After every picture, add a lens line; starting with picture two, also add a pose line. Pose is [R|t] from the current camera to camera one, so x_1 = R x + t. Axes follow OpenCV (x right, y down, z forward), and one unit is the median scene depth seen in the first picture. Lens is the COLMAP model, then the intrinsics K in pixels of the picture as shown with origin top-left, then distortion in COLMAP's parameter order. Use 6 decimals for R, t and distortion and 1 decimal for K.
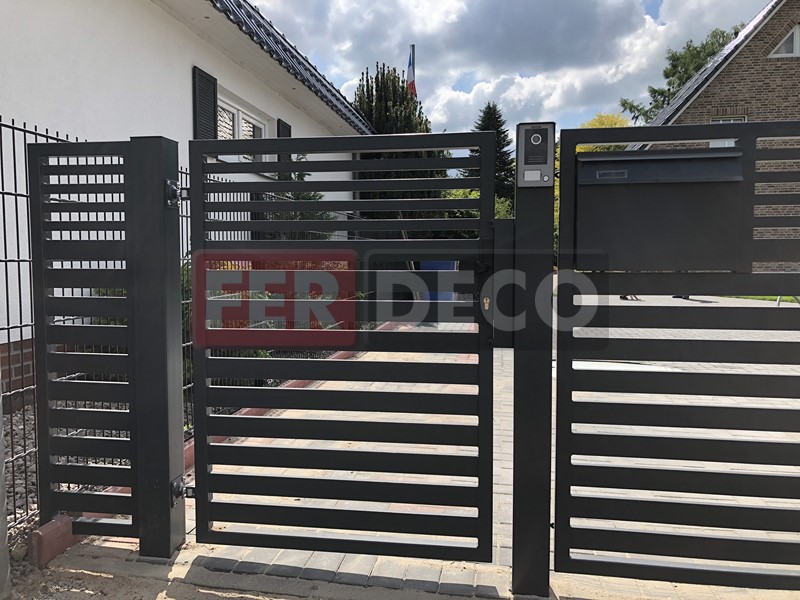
lens RADIAL K [[652.1, 0, 400.0], [0, 652.1, 300.0], [0, 0, 1]] dist [0.058351, -0.081408]
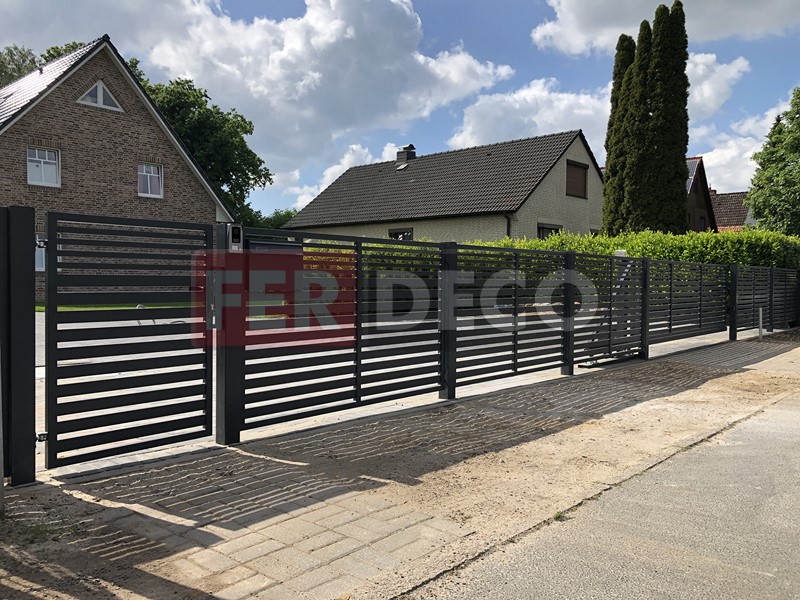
lens RADIAL K [[652.1, 0, 400.0], [0, 652.1, 300.0], [0, 0, 1]] dist [0.058351, -0.081408]
pose [[0.516034, -0.018128, 0.856376, -1.199369], [0.039986, 0.999196, -0.002943, 0.010016], [-0.855634, 0.035762, 0.516344, -0.519031]]
